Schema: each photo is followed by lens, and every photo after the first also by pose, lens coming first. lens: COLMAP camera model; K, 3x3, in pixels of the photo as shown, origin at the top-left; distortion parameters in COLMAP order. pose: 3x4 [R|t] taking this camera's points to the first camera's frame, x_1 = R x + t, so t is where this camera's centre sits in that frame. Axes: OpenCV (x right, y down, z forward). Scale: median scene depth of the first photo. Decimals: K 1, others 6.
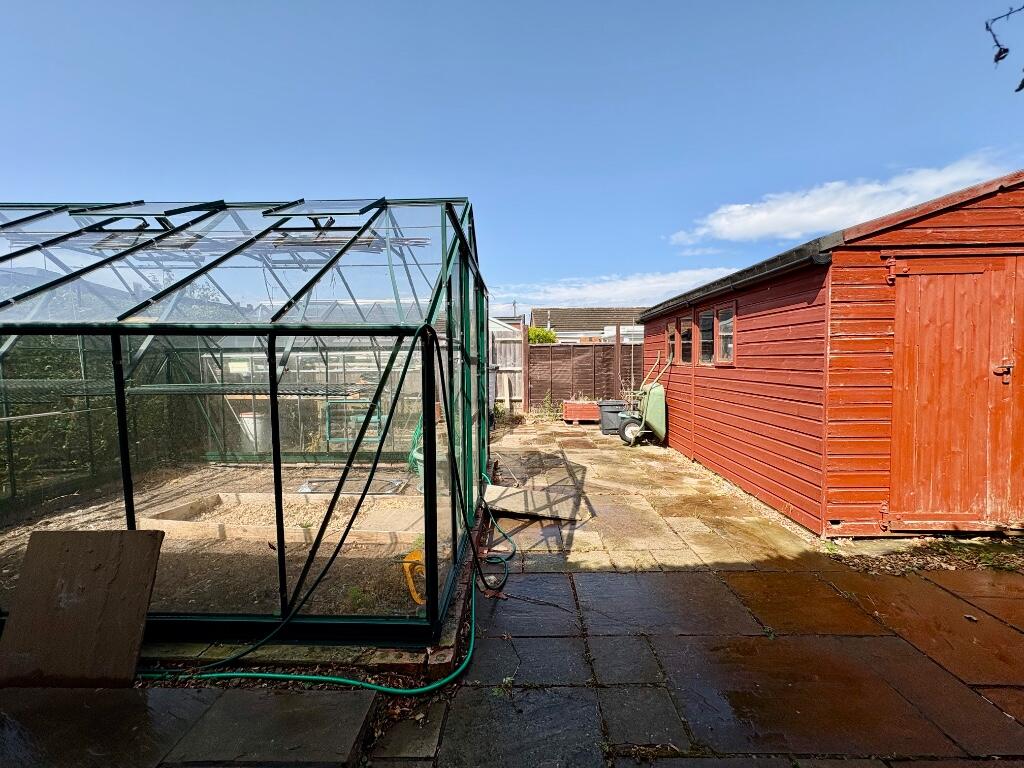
lens RADIAL K [[406.2, 0, 512.0], [0, 406.2, 384.0], [0, 0, 1]] dist [-0.001873, 0.000036]
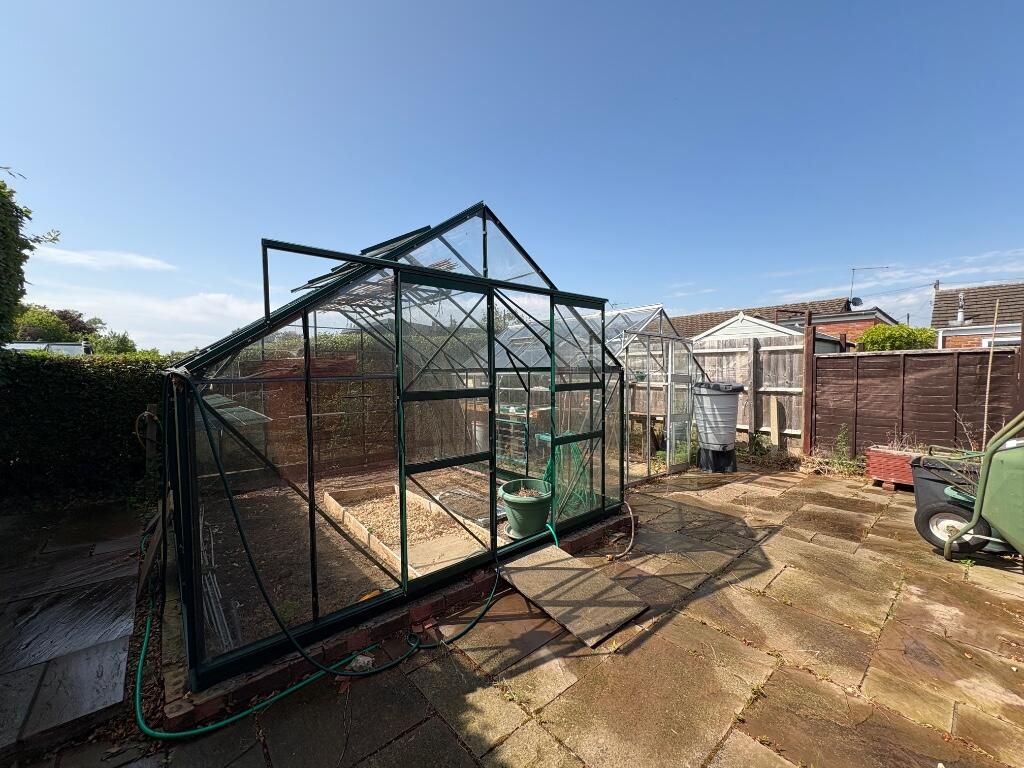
lens RADIAL K [[406.2, 0, 512.0], [0, 406.2, 384.0], [0, 0, 1]] dist [-0.001873, 0.000036]
pose [[0.668126, 0.019300, -0.743798, 0.306174], [-0.037079, 0.999285, -0.007377, -0.036835], [0.743123, 0.032508, 0.668364, 0.263349]]
